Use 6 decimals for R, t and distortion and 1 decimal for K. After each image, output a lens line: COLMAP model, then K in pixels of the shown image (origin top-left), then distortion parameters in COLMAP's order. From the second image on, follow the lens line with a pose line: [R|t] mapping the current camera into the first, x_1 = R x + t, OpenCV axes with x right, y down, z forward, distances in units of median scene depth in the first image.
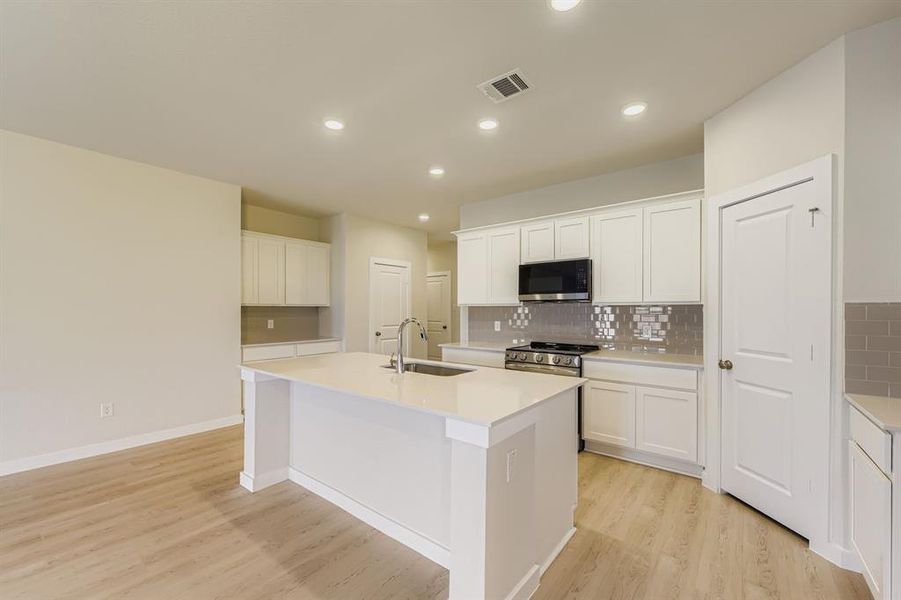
lens RADIAL K [[368.5, 0, 450.6], [0, 368.5, 307.0], [0, 0, 1]] dist [-0.002134, -0.000352]
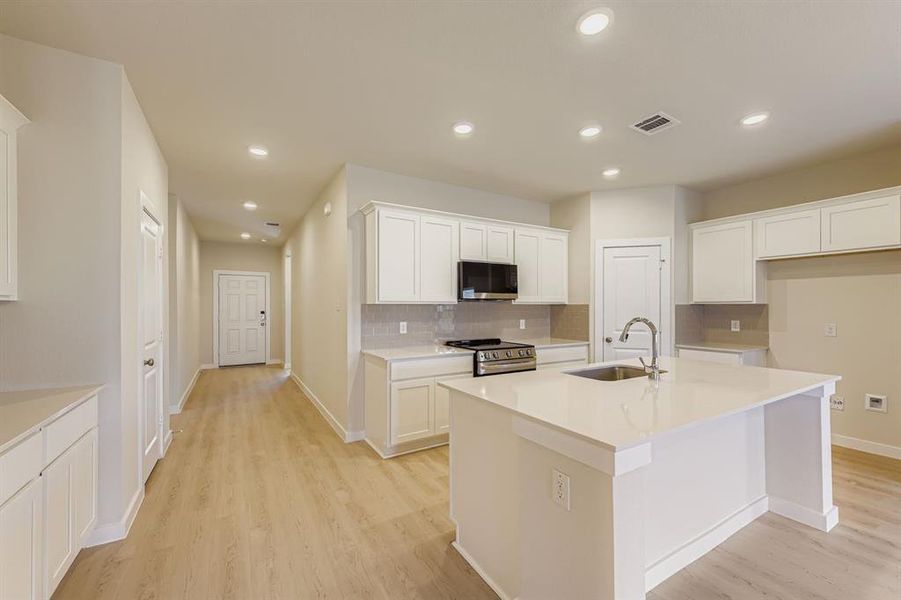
lens RADIAL K [[360.2, 0, 446.1], [0, 360.2, 306.3], [0, 0, 1]] dist [0.007598, 0.000066]
pose [[0.355262, 0.000144, 0.934767, -0.783789], [-0.005537, 0.999983, 0.001951, 0.001175], [-0.934750, -0.005869, 0.355256, 0.795159]]
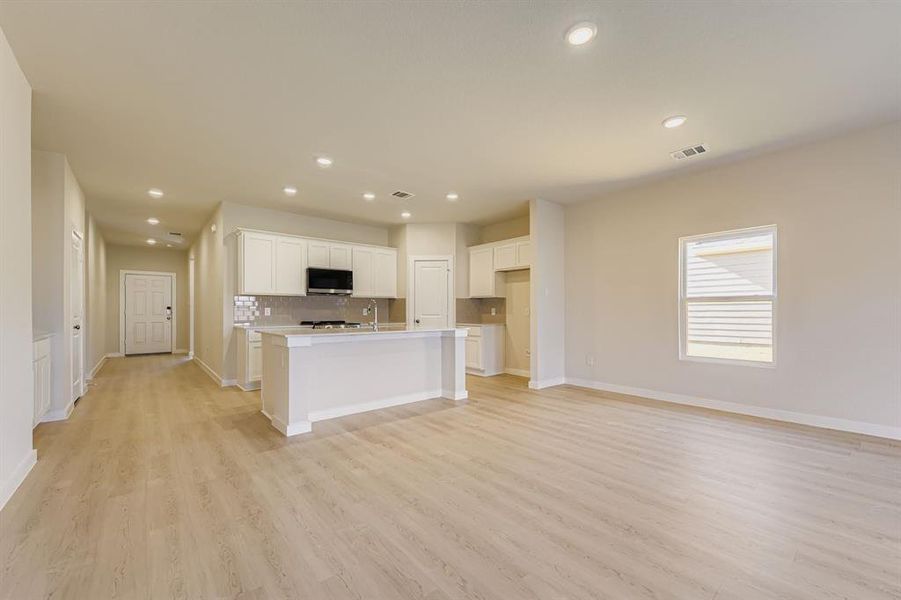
lens RADIAL K [[357.2, 0, 448.7], [0, 357.2, 310.2], [0, 0, 1]] dist [0.004938, -0.000021]
pose [[0.188404, 0.001989, 0.982090, -1.225323], [-0.006069, 0.999981, -0.000861, 0.057306], [-0.982073, -0.005798, 0.188413, 0.214944]]
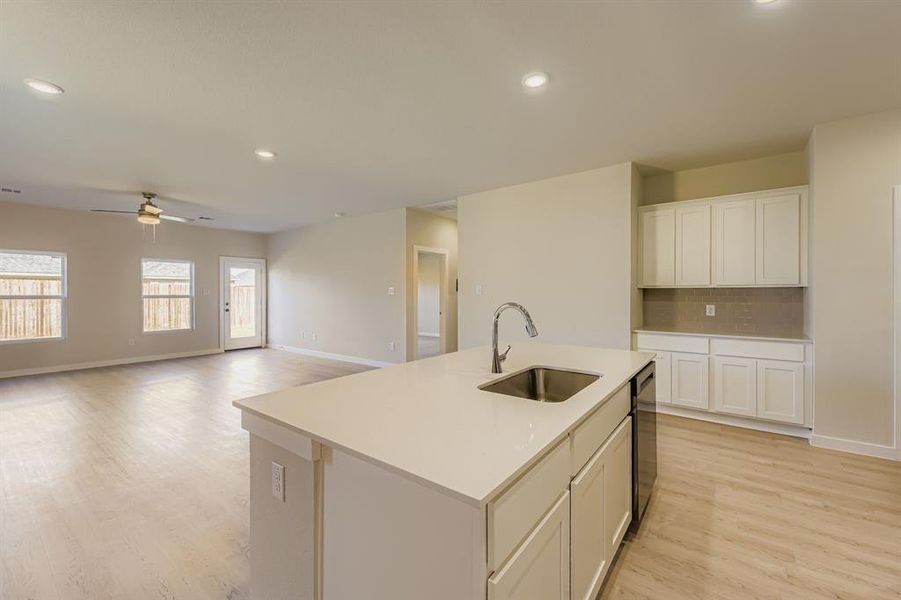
lens RADIAL K [[367.3, 0, 445.5], [0, 367.3, 298.5], [0, 0, 1]] dist [0.001693, 0.000103]
pose [[0.015315, 0.012944, -0.999799, 0.436130], [0.010888, 0.999855, 0.013111, 0.005710], [0.999823, -0.011086, 0.015172, 0.600698]]
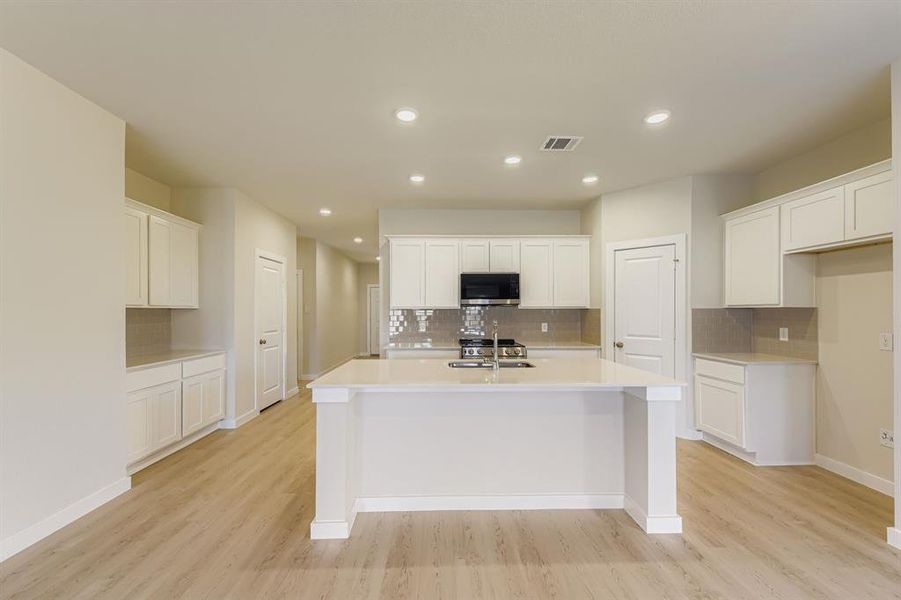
lens RADIAL K [[357.2, 0, 448.7], [0, 357.2, 310.2], [0, 0, 1]] dist [0.004938, -0.000021]
pose [[0.763921, -0.000148, 0.645309, -0.640295], [-0.003028, 0.999988, 0.003813, -0.003086], [-0.645302, -0.004867, 0.763912, 0.184593]]
